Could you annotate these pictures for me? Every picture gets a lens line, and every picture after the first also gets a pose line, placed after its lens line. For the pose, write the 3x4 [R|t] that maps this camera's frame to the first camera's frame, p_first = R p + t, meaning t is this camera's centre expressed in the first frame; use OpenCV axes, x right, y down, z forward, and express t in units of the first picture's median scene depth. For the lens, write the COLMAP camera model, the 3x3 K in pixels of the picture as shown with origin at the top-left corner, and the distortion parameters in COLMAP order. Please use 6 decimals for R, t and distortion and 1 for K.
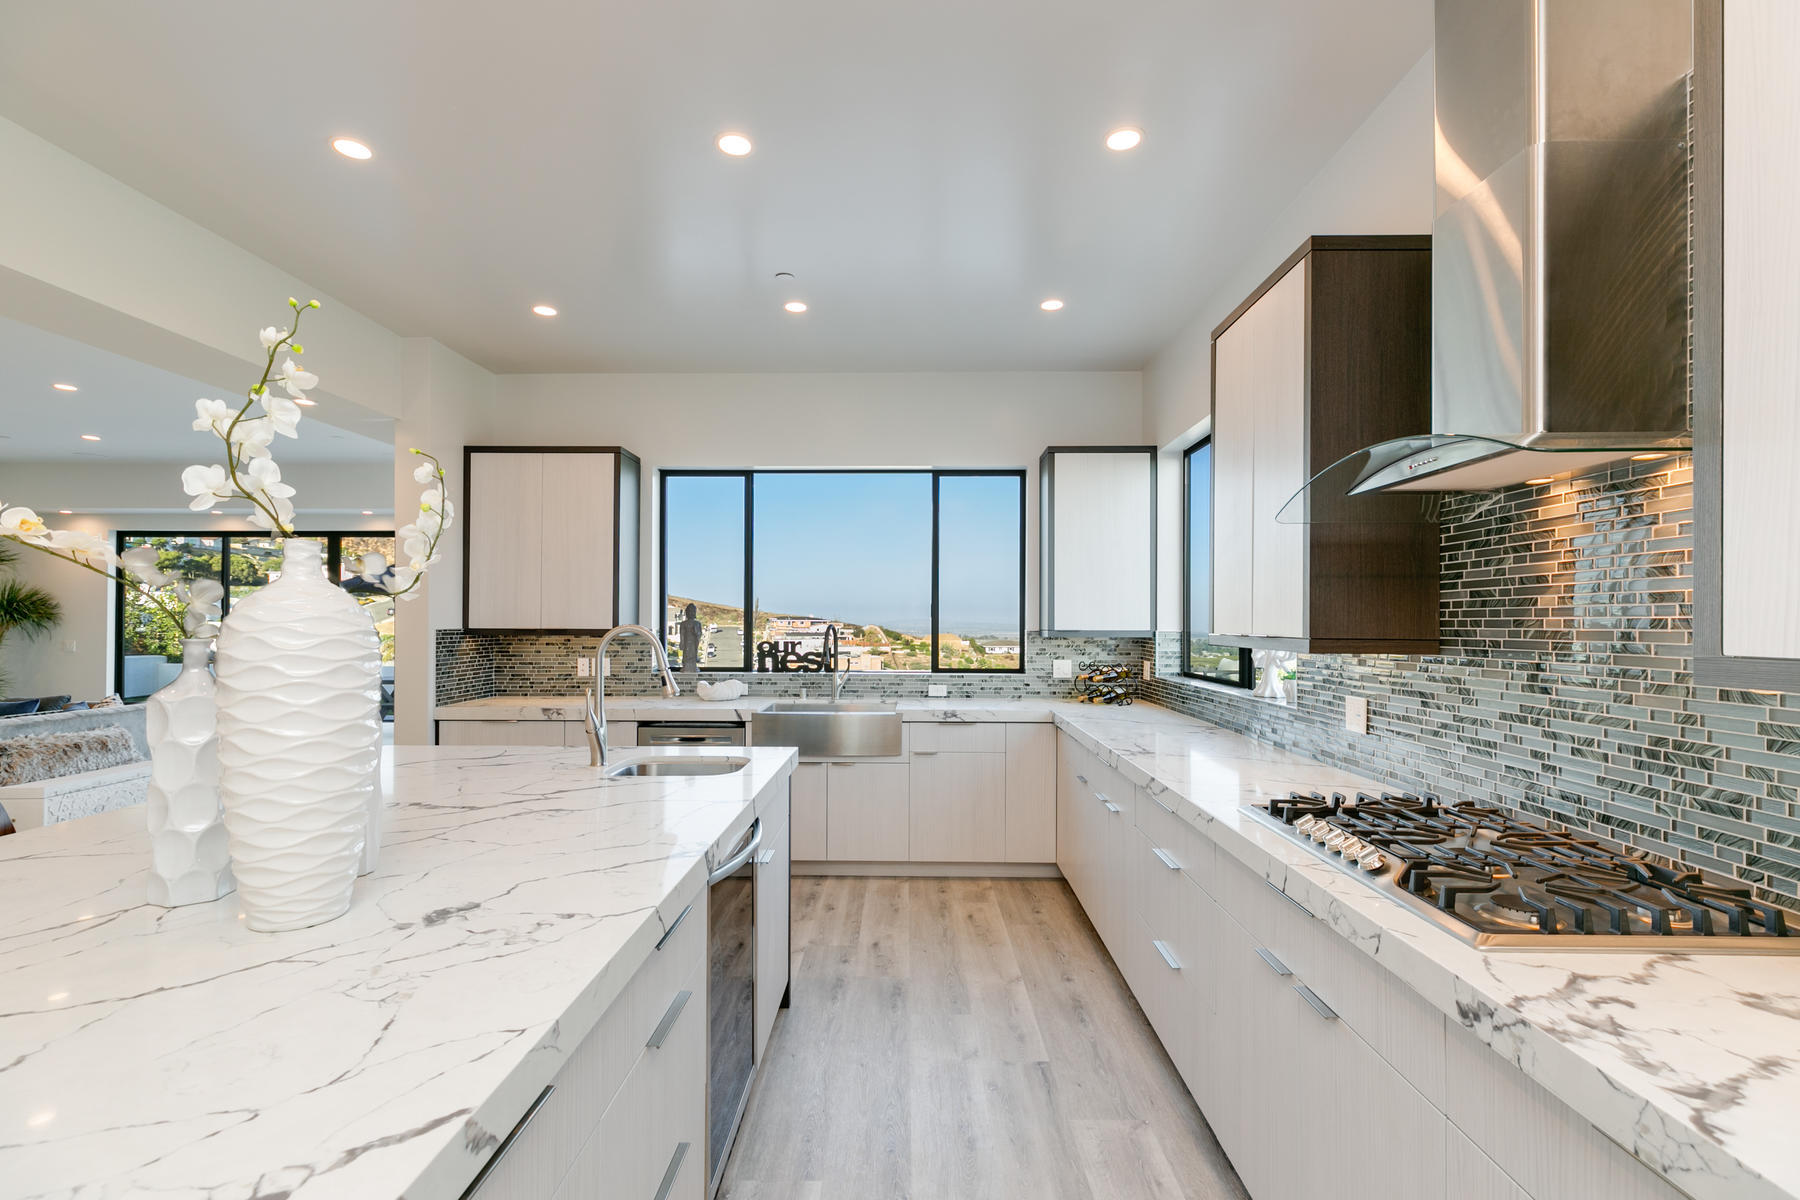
lens RADIAL K [[809.6, 0, 902.0], [0, 809.6, 618.5], [0, 0, 1]] dist [0.002936, -0.000019]
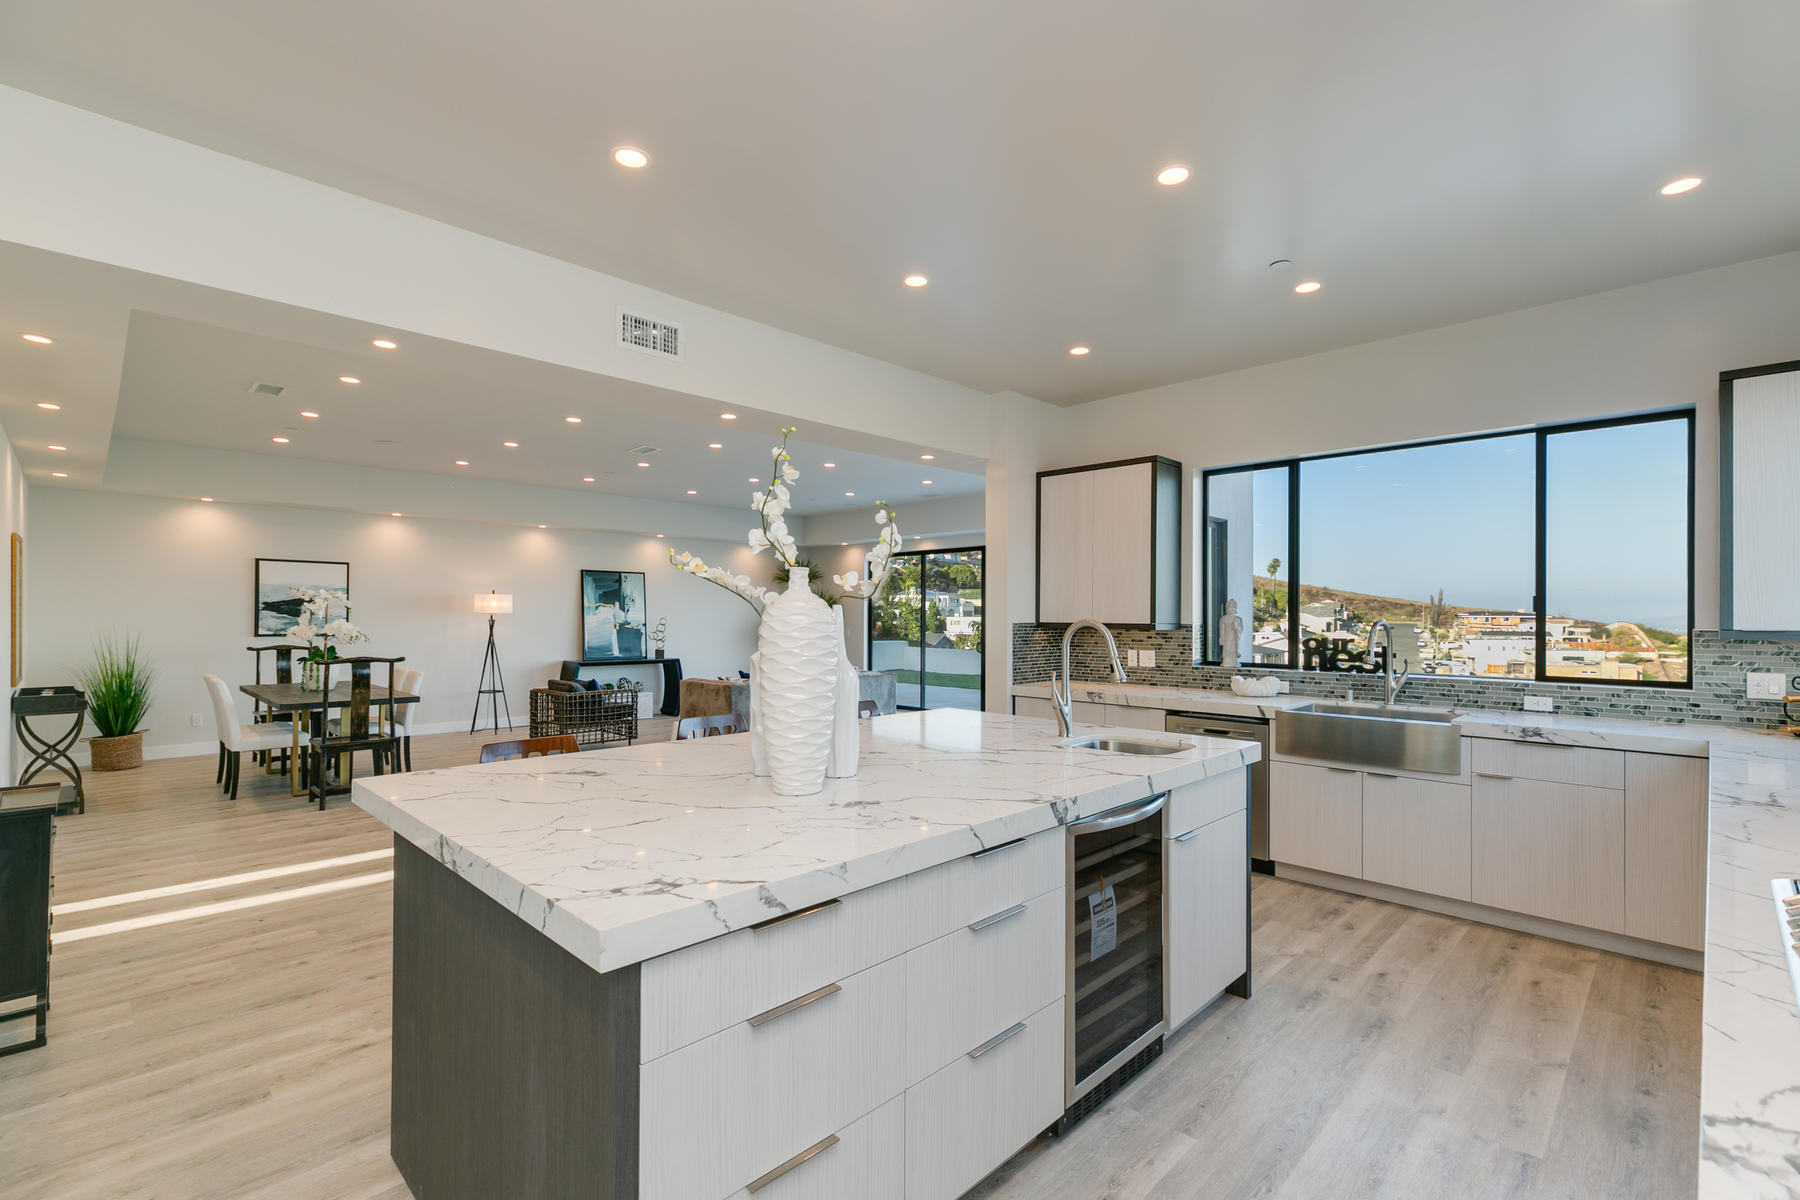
lens RADIAL K [[809.1, 0, 898.9], [0, 809.1, 612.6], [0, 0, 1]] dist [0.002352, 0.000127]
pose [[0.719522, -0.002440, -0.694465, 0.154994], [0.000965, 0.999996, -0.002514, 0.000500], [0.694469, 0.001138, 0.719522, -0.017408]]
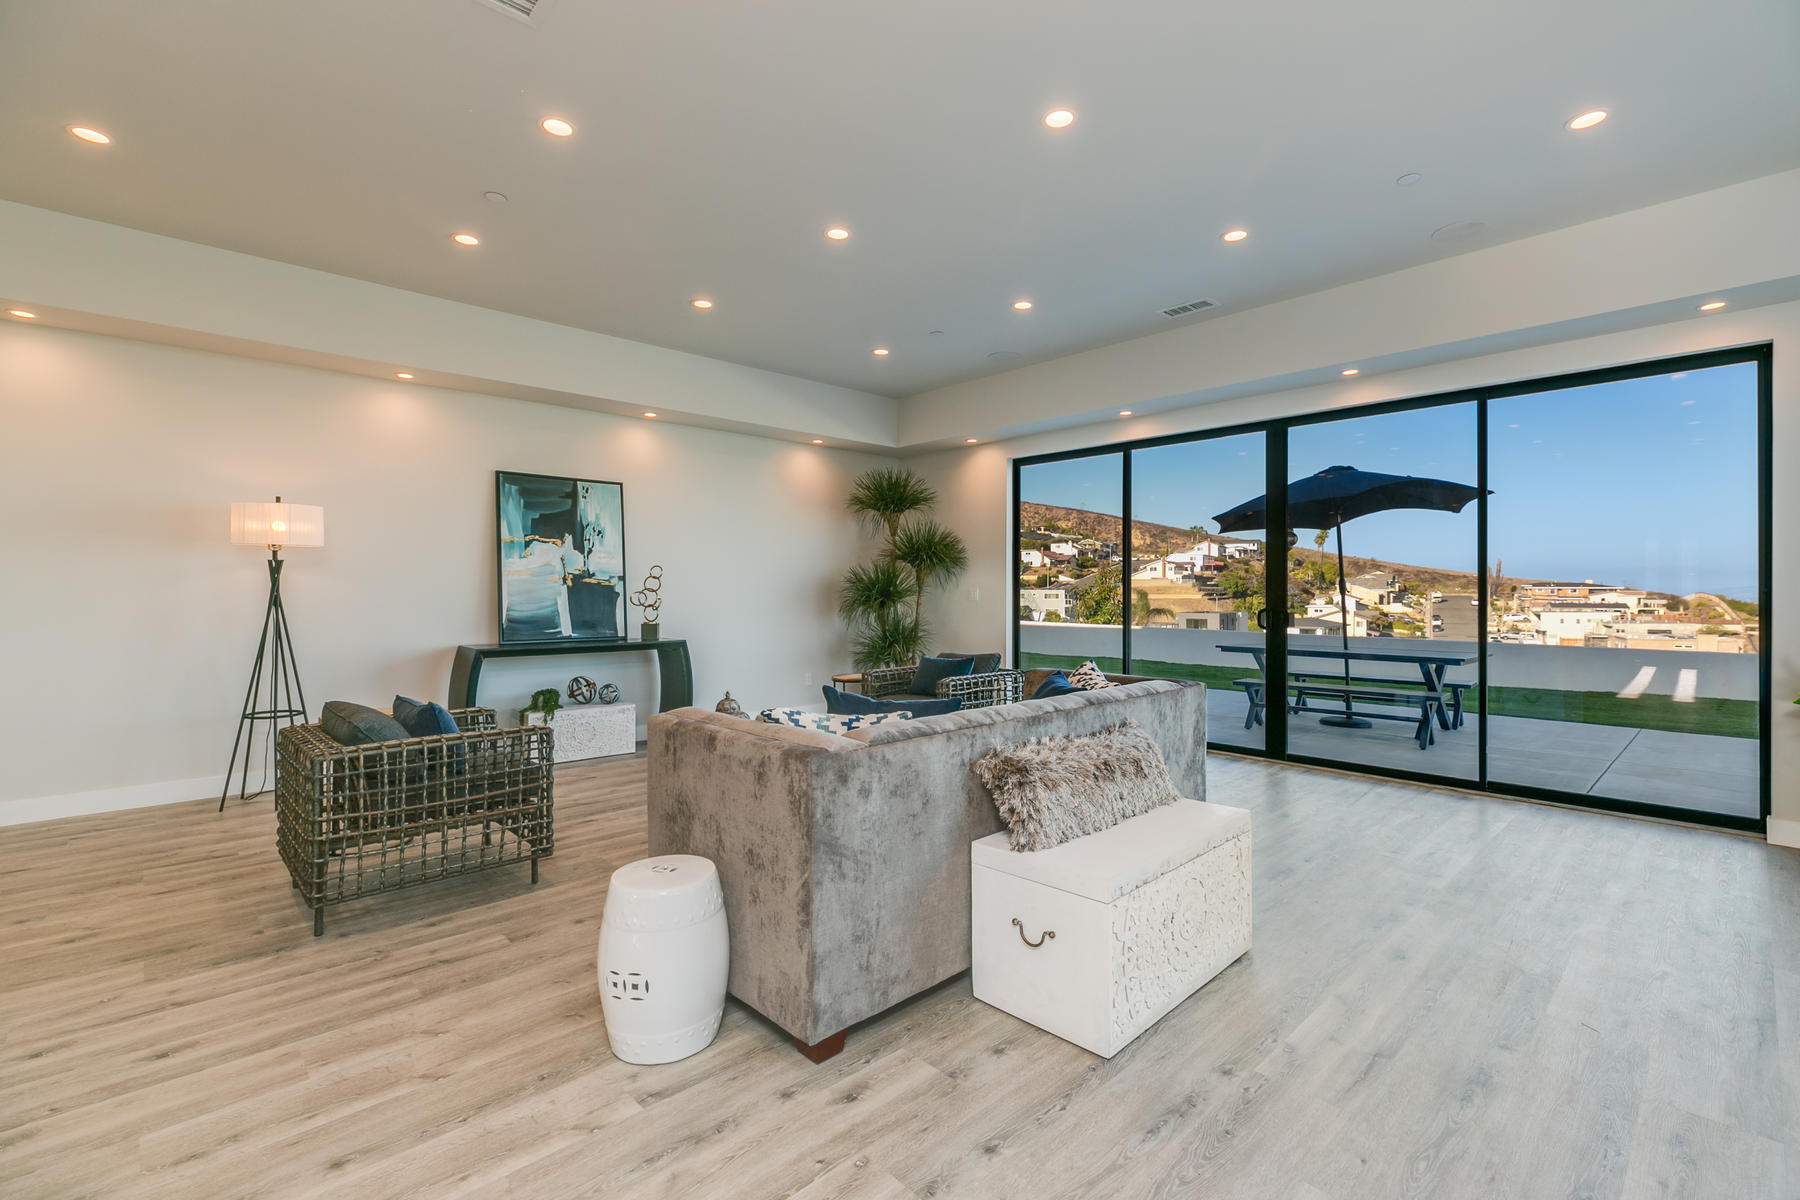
lens RADIAL K [[809.1, 0, 898.9], [0, 809.1, 612.6], [0, 0, 1]] dist [0.002352, 0.000127]
pose [[0.688871, 0.017780, -0.724666, -0.845829], [0.004879, 0.999563, 0.029163, 0.051863], [0.724867, -0.023625, 0.688483, 0.638397]]
